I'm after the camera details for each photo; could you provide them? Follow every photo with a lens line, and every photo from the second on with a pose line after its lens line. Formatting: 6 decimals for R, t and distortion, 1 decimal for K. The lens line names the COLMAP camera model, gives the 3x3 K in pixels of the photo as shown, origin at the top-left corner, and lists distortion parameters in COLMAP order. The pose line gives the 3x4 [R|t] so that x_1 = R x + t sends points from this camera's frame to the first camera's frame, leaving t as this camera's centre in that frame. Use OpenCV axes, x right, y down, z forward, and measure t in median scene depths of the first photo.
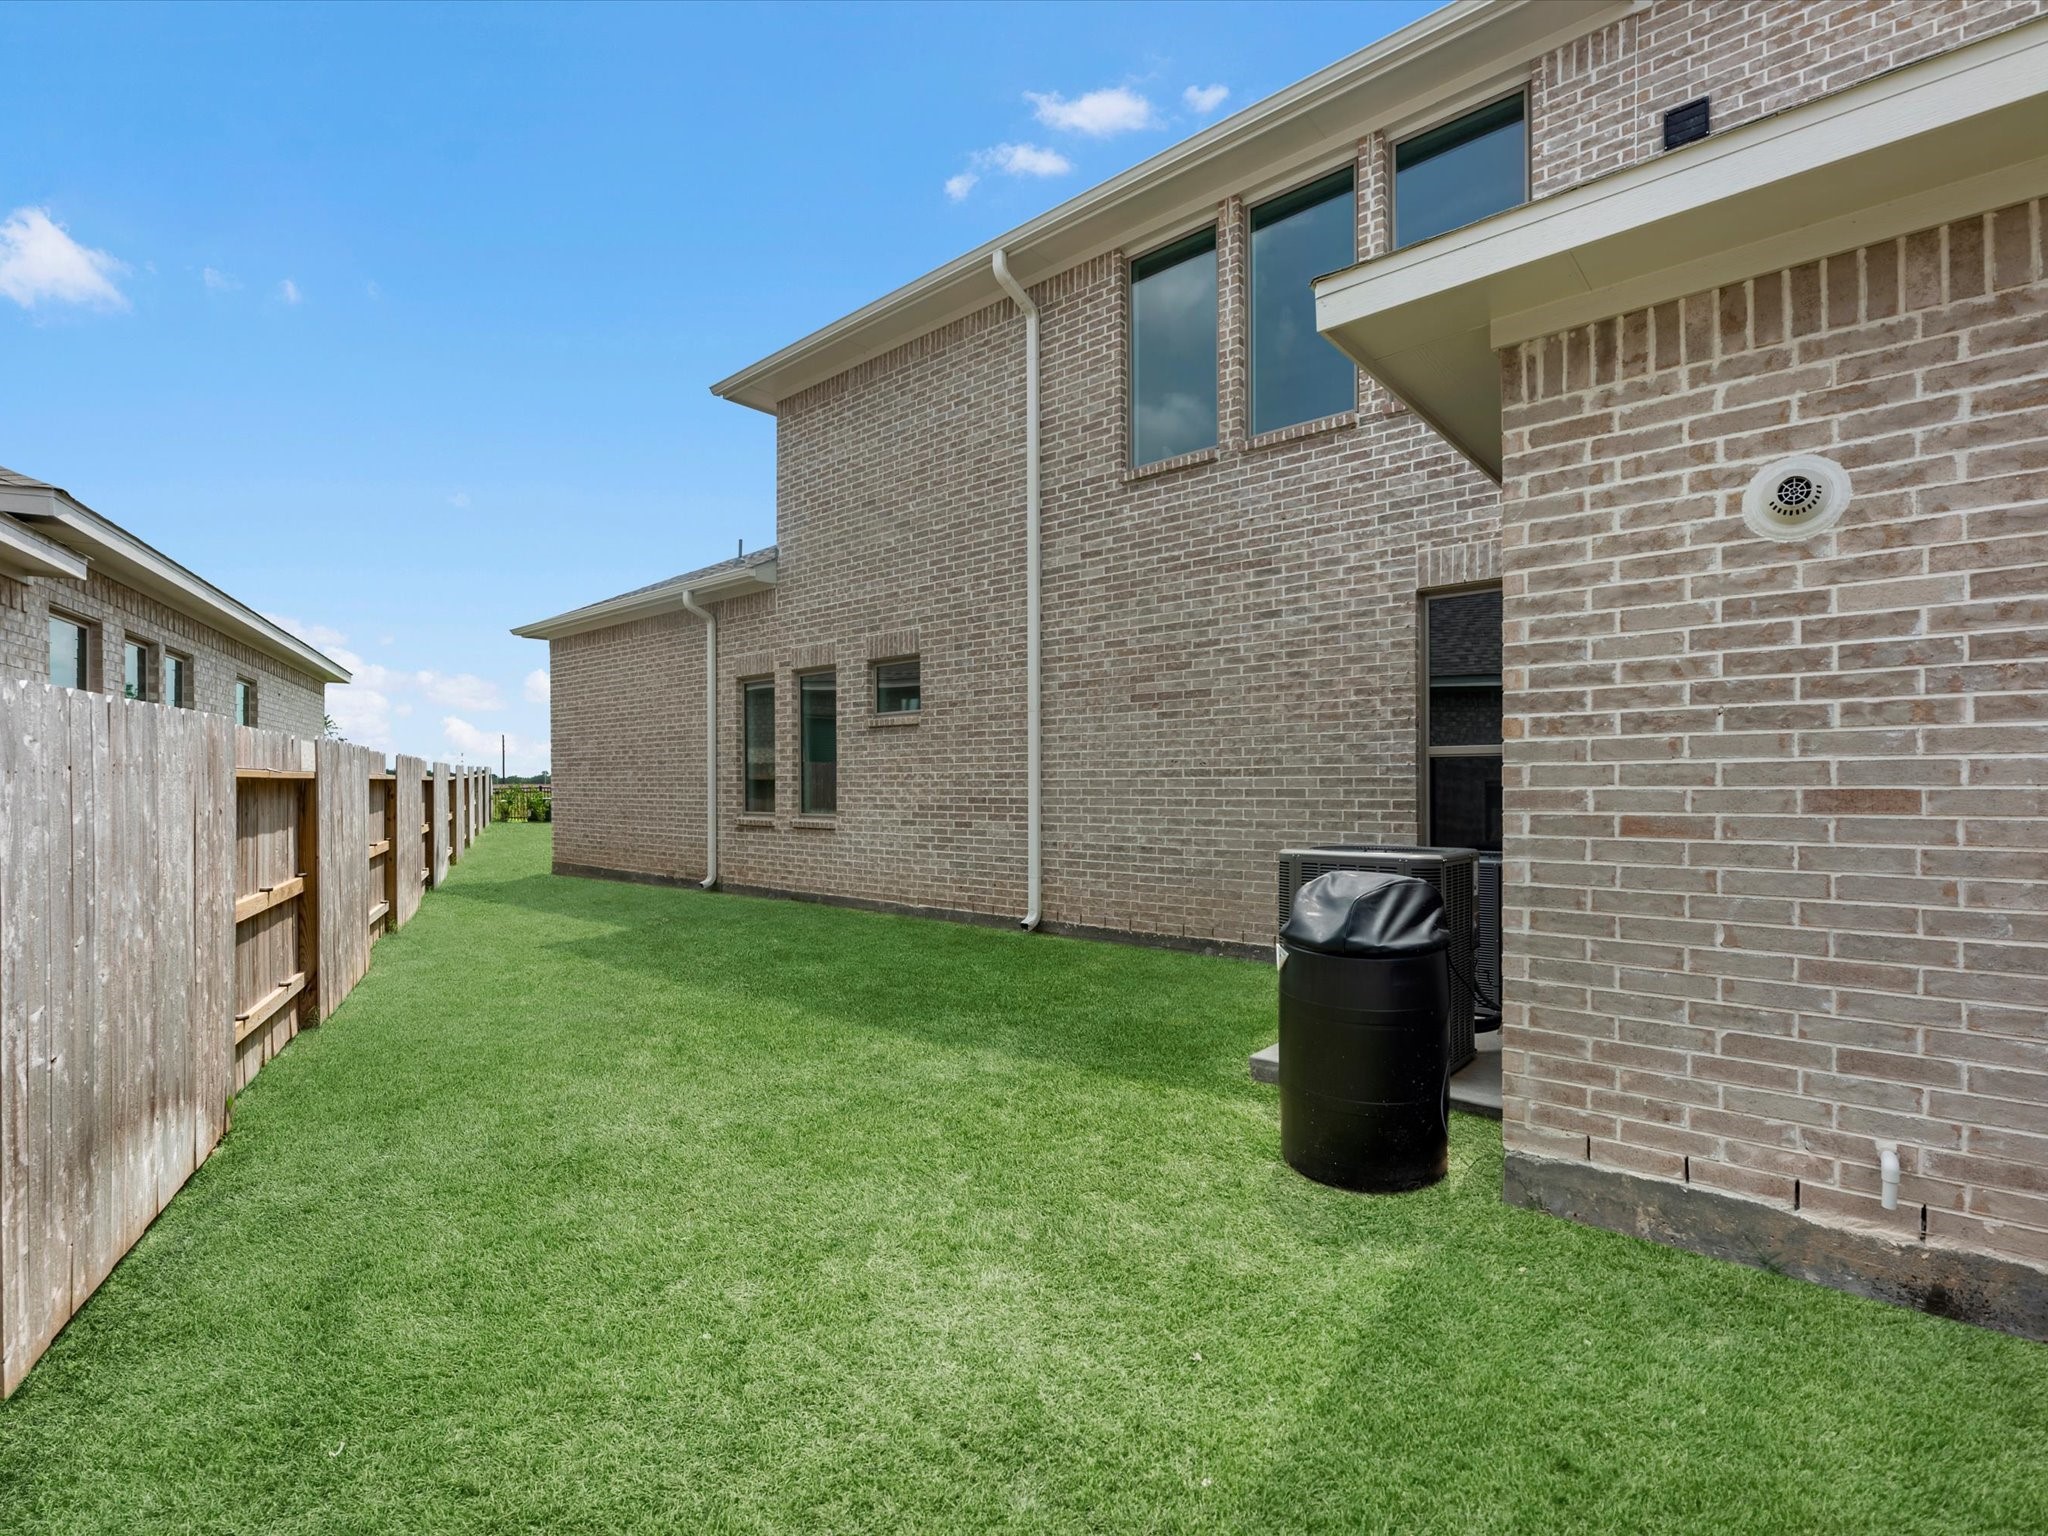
lens RADIAL K [[937.6, 0, 1025.6], [0, 937.6, 788.2], [0, 0, 1]] dist [-0.002325, -0.000353]
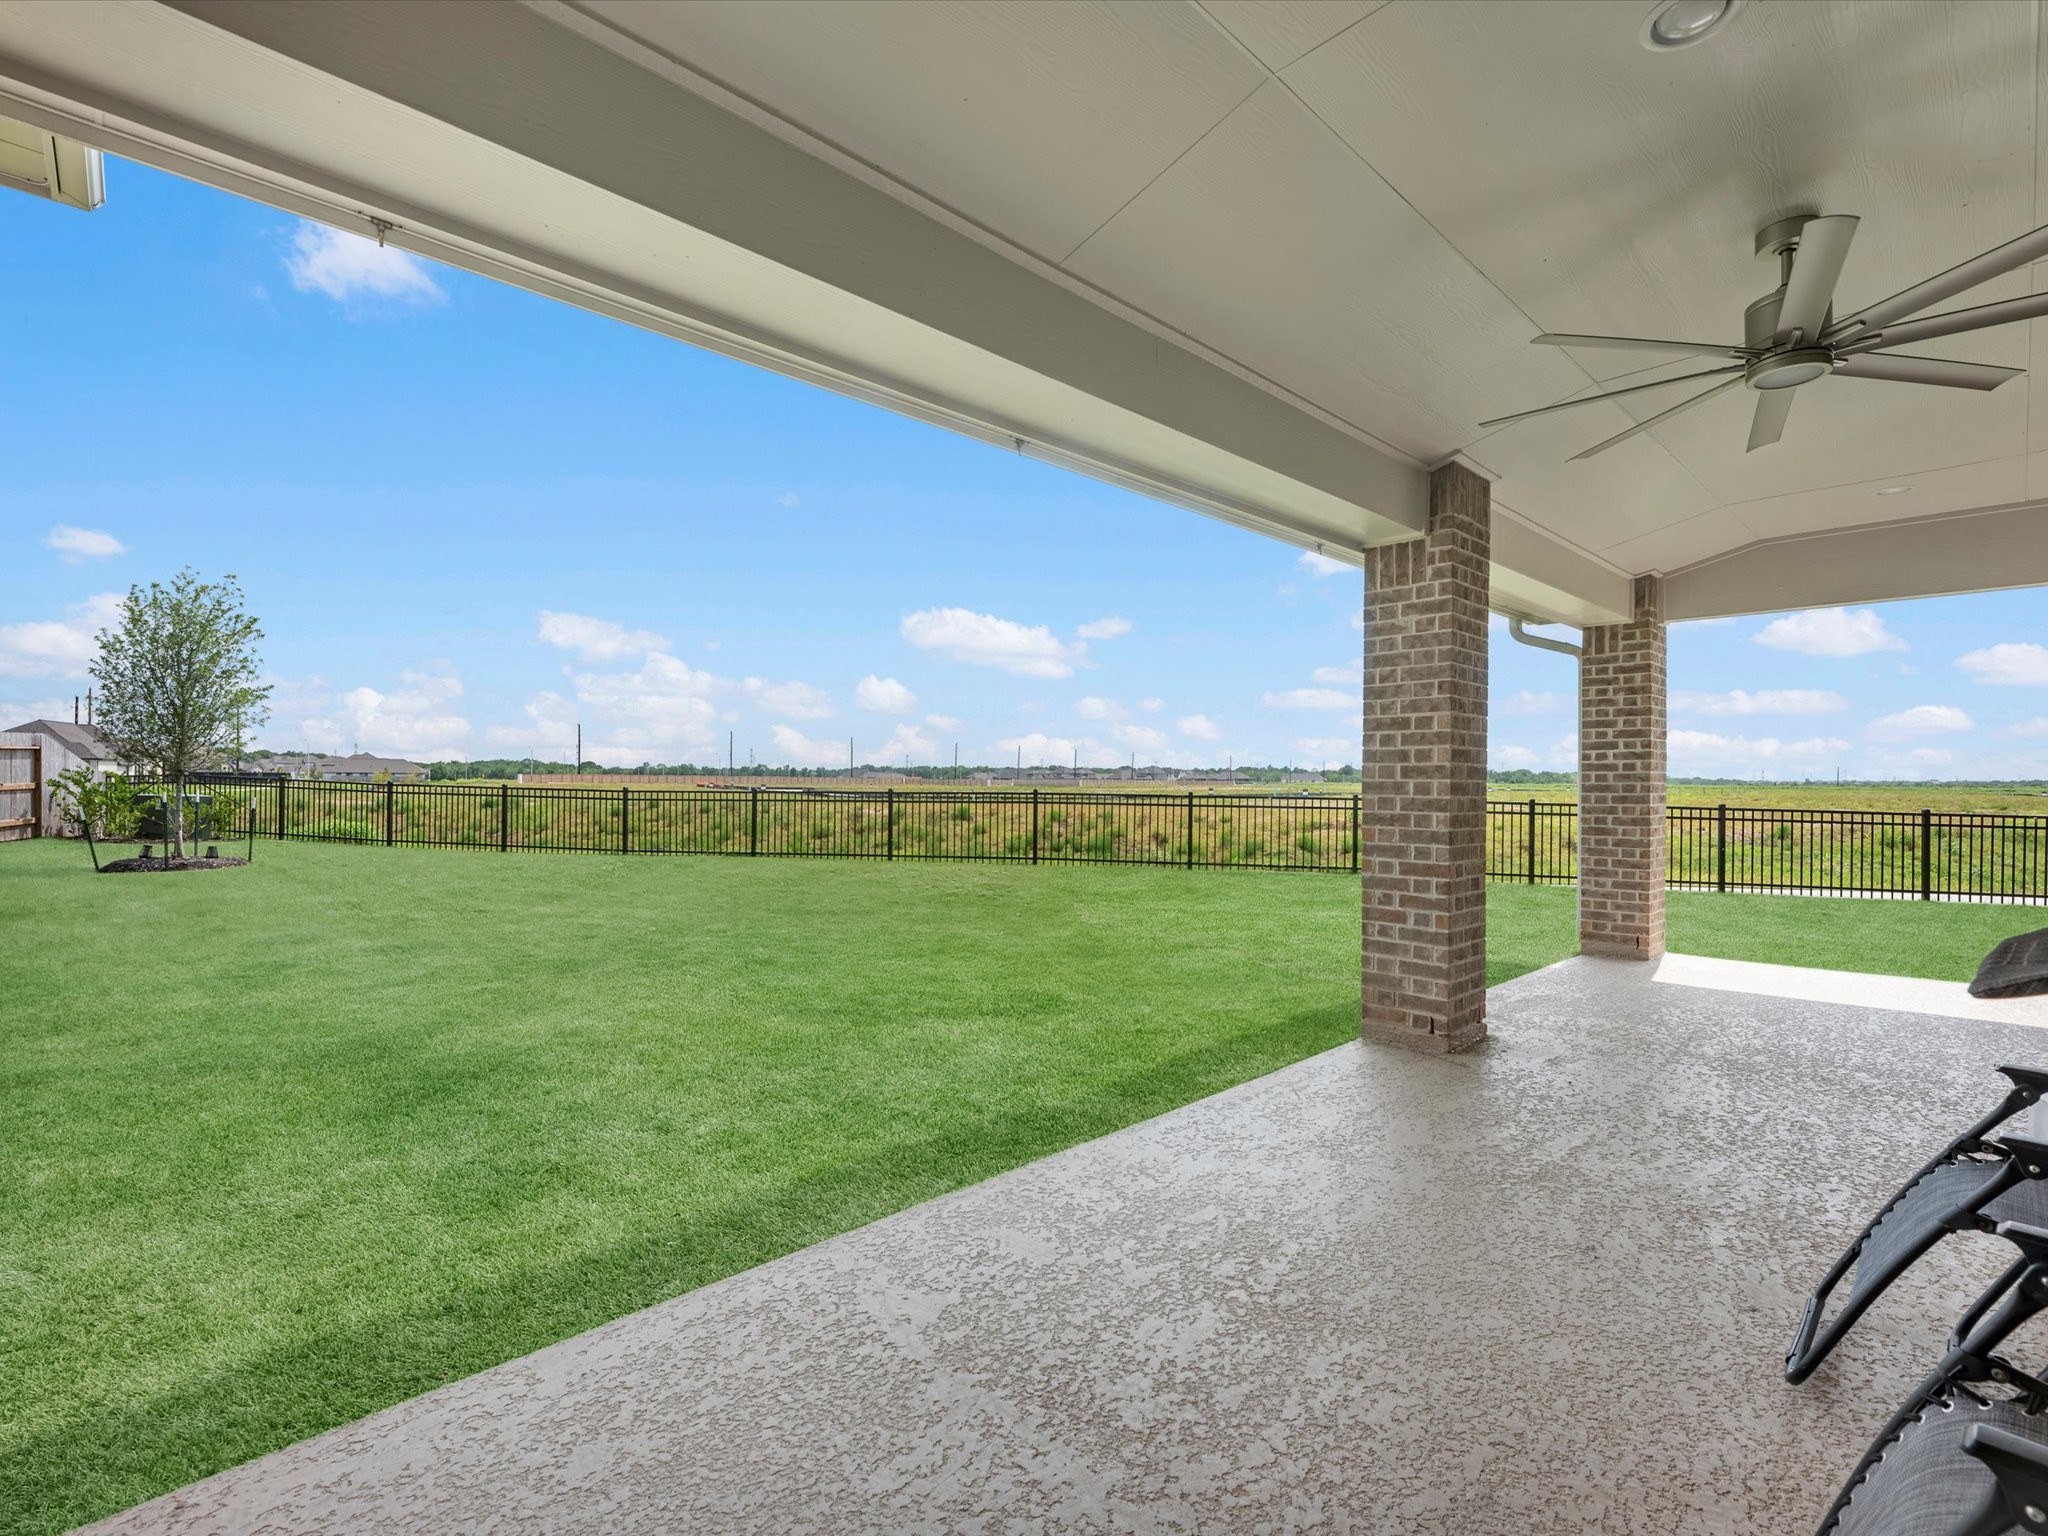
lens RADIAL K [[923.8, 0, 1002.3], [0, 923.8, 799.5], [0, 0, 1]] dist [-0.002666, -0.000171]
pose [[0.999999, -0.000470, -0.000966, -0.382699], [0.000471, 1.000000, 0.000186, -0.002298], [0.000966, -0.000186, 1.000000, 0.054658]]
